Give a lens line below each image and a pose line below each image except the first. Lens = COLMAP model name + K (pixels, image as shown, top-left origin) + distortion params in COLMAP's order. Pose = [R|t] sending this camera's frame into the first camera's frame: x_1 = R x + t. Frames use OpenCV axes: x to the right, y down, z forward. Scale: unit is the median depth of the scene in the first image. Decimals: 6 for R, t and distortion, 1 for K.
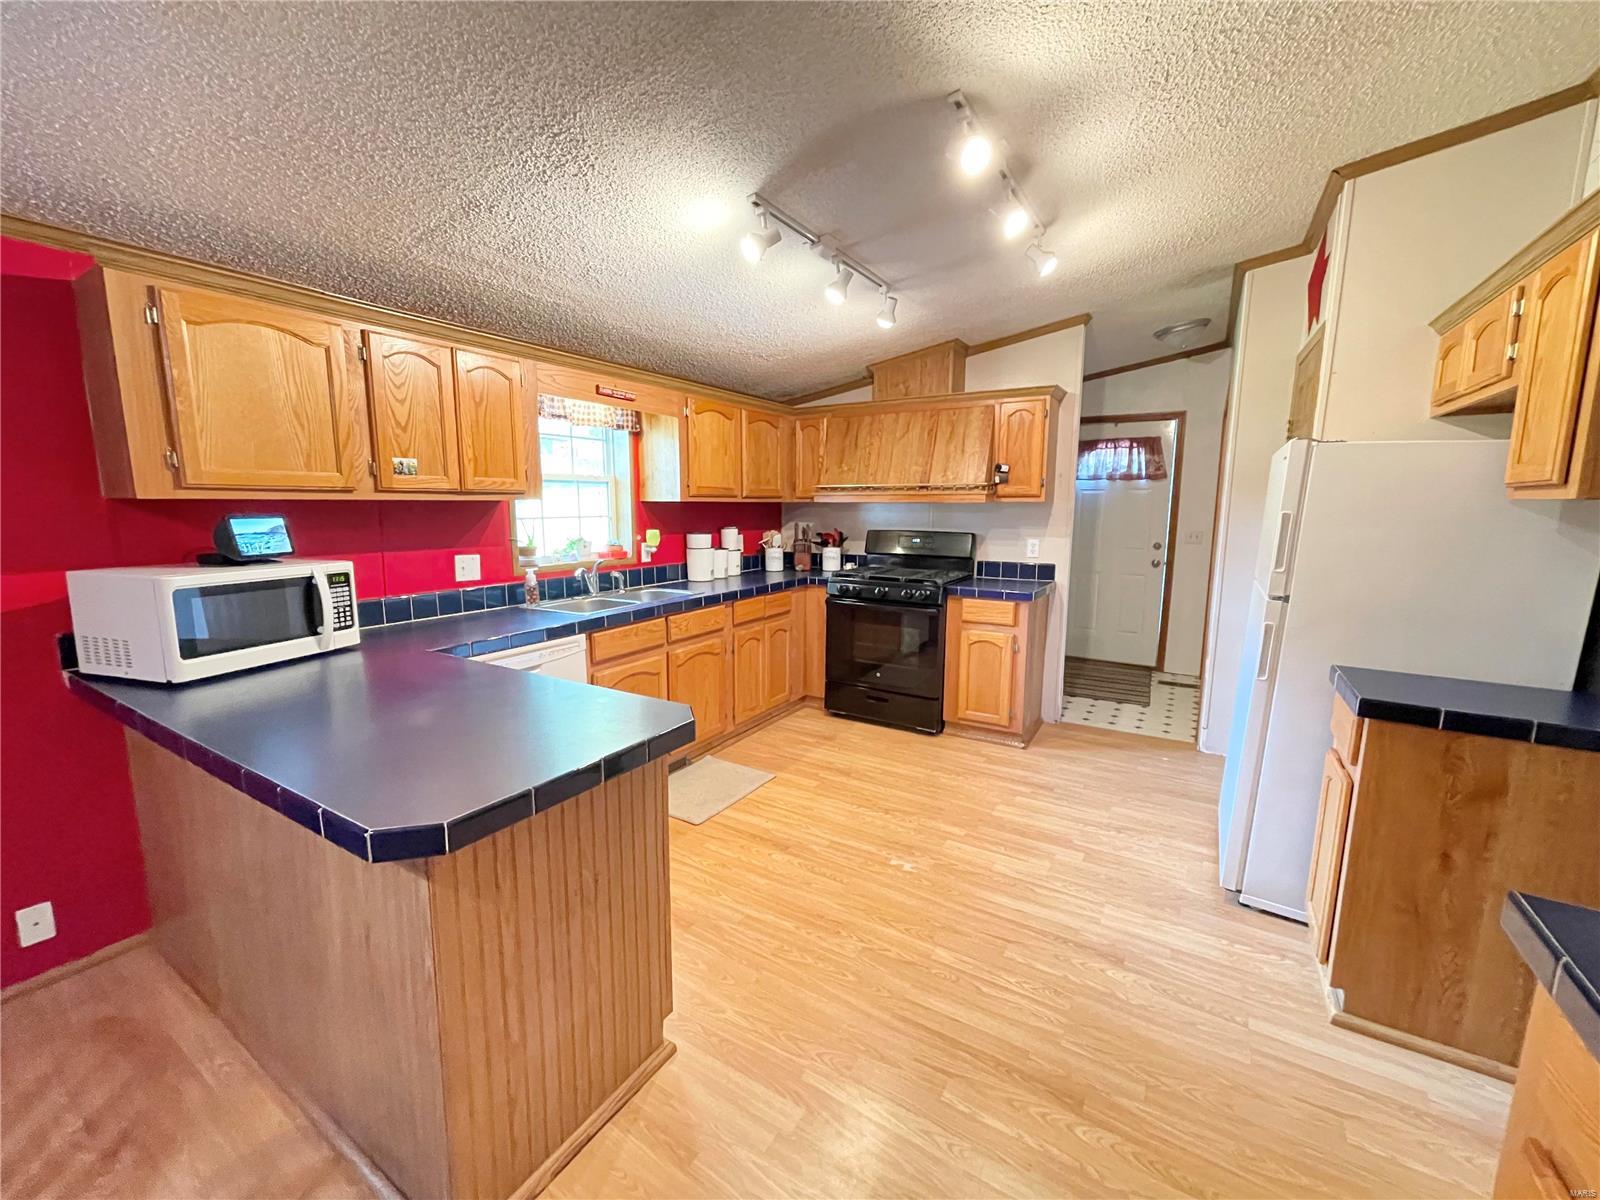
lens RADIAL K [[647.2, 0, 788.1], [0, 647.2, 603.0], [0, 0, 1]] dist [-0.004110, 0.001520]
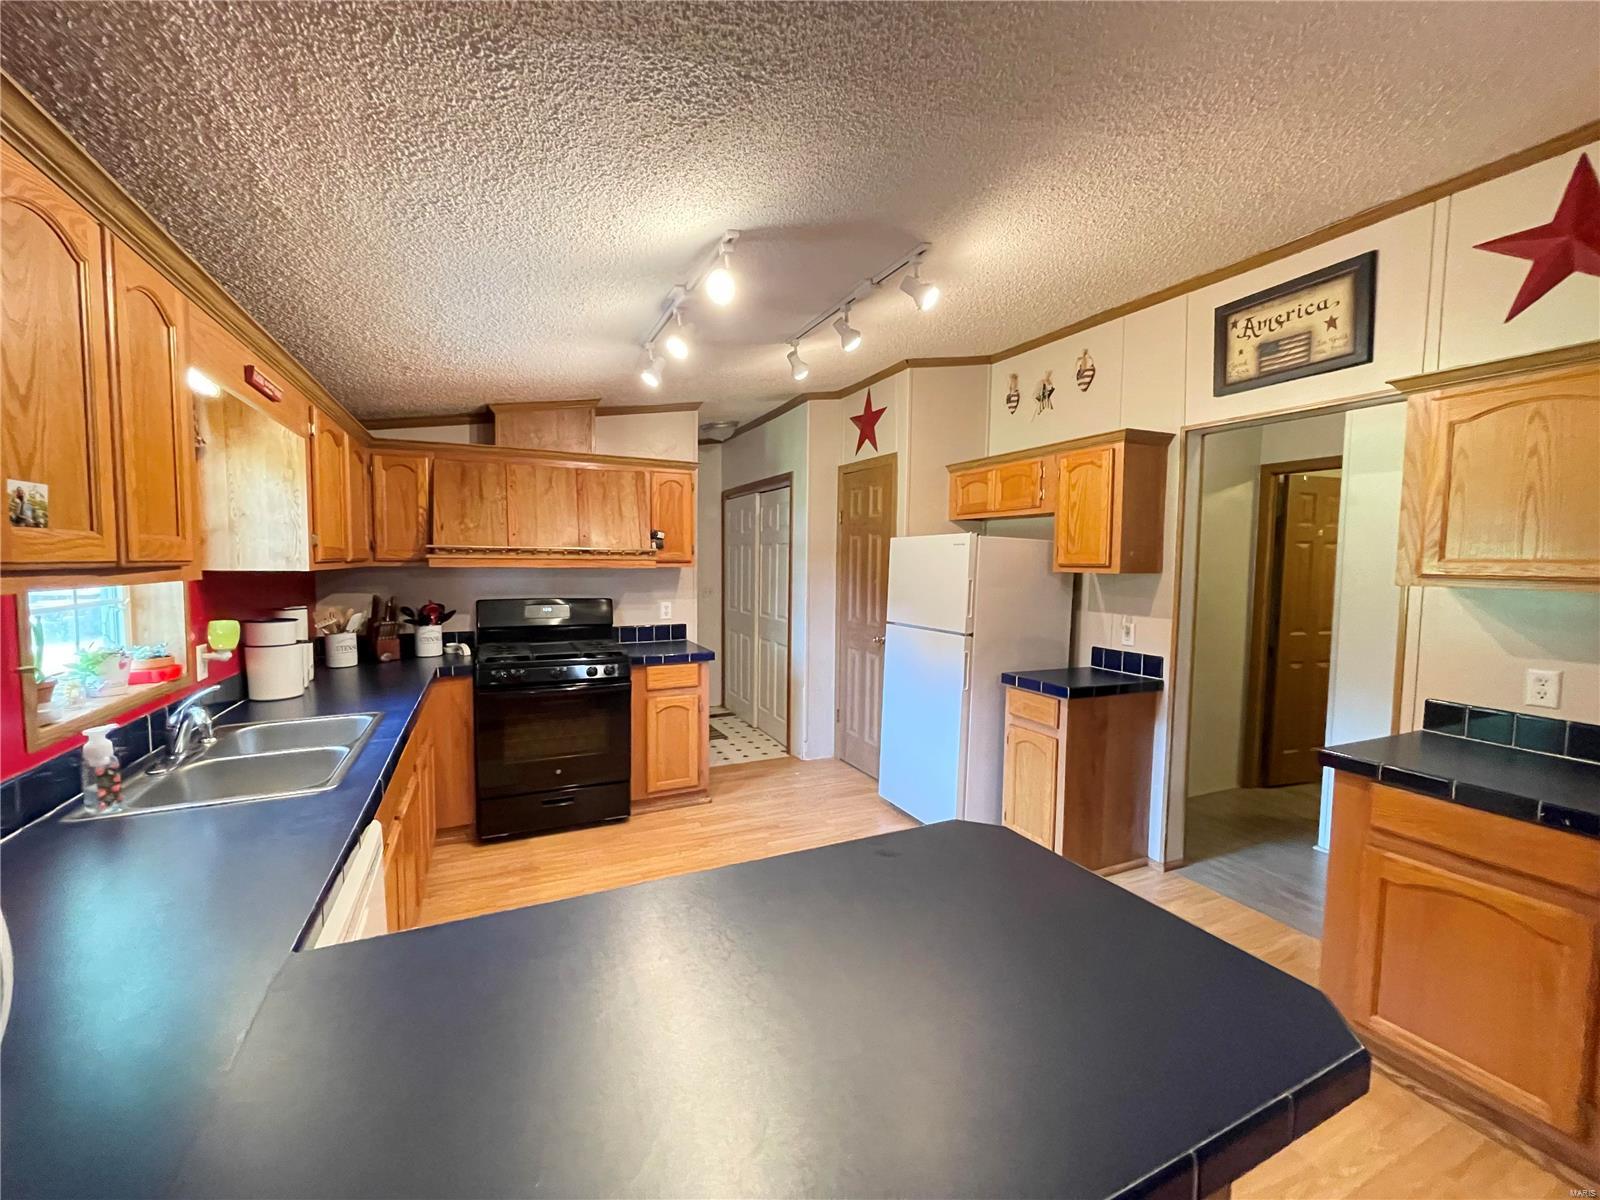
lens RADIAL K [[647.2, 0, 796.8], [0, 647.2, 599.5], [0, 0, 1]] dist [-0.004110, 0.001520]
pose [[0.540292, -0.048846, 0.840058, -0.411767], [0.119520, 0.992647, -0.019153, -0.061274], [-0.832946, 0.110752, 0.542158, 0.276800]]
